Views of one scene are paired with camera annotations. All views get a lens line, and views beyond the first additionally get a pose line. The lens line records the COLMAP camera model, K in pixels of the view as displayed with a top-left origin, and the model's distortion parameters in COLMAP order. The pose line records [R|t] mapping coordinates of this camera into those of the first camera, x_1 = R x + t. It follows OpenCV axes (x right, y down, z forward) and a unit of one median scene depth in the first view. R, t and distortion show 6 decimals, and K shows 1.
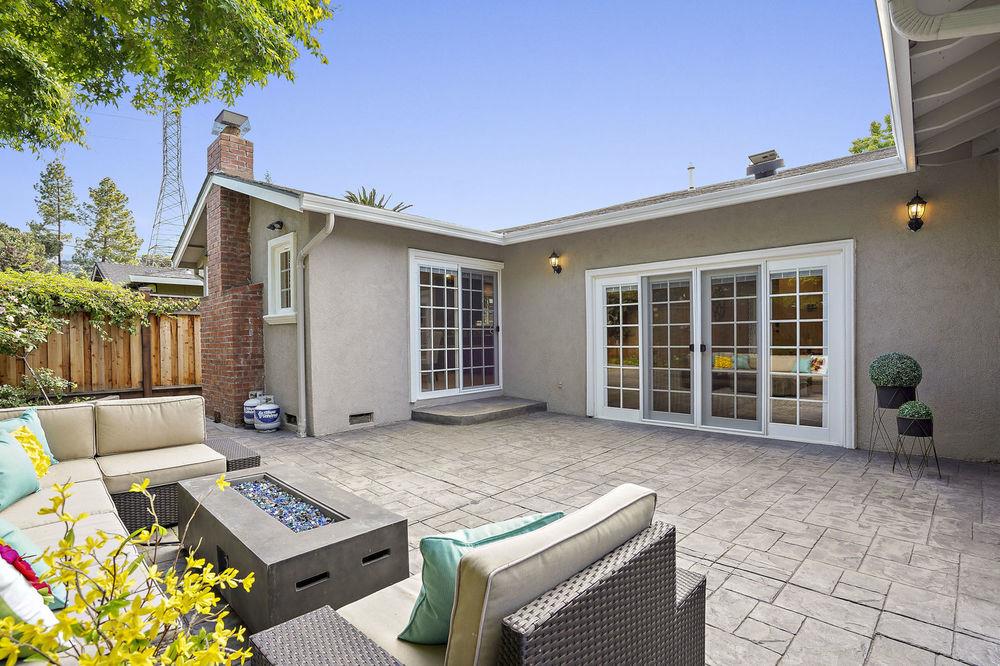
lens RADIAL K [[479.5, 0, 505.7], [0, 479.5, 339.4], [0, 0, 1]] dist [-0.004134, 0.000116]
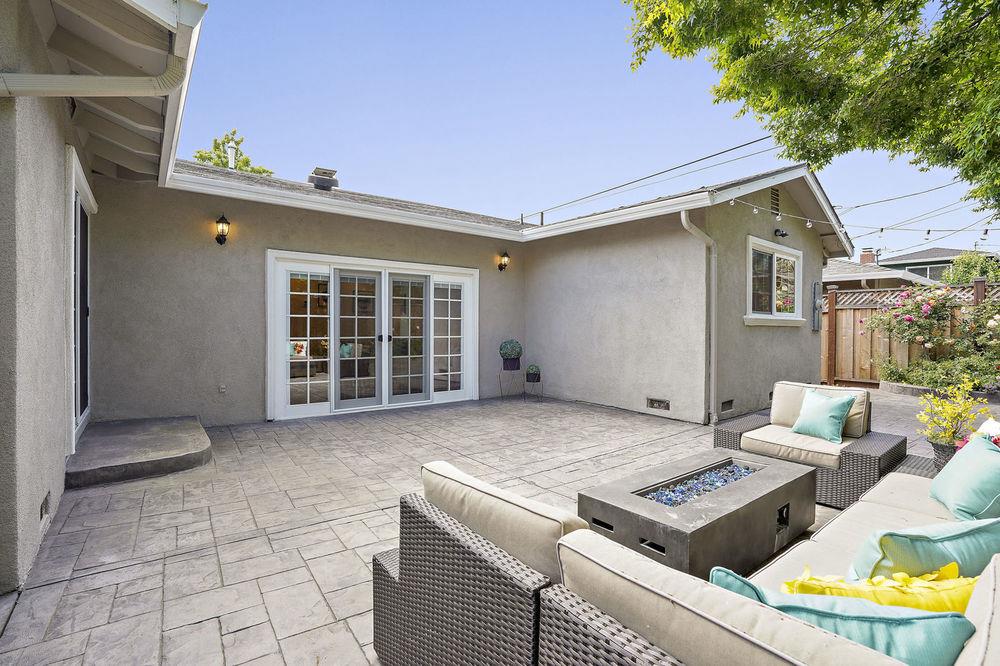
lens RADIAL K [[457.9, 0, 505.7], [0, 457.9, 331.2], [0, 0, 1]] dist [-0.003104, 0.002337]
pose [[0.181135, 0.003334, 0.983453, -0.614034], [-0.000955, 0.999994, -0.003214, 0.003301], [-0.983458, -0.000357, 0.181137, 0.496565]]
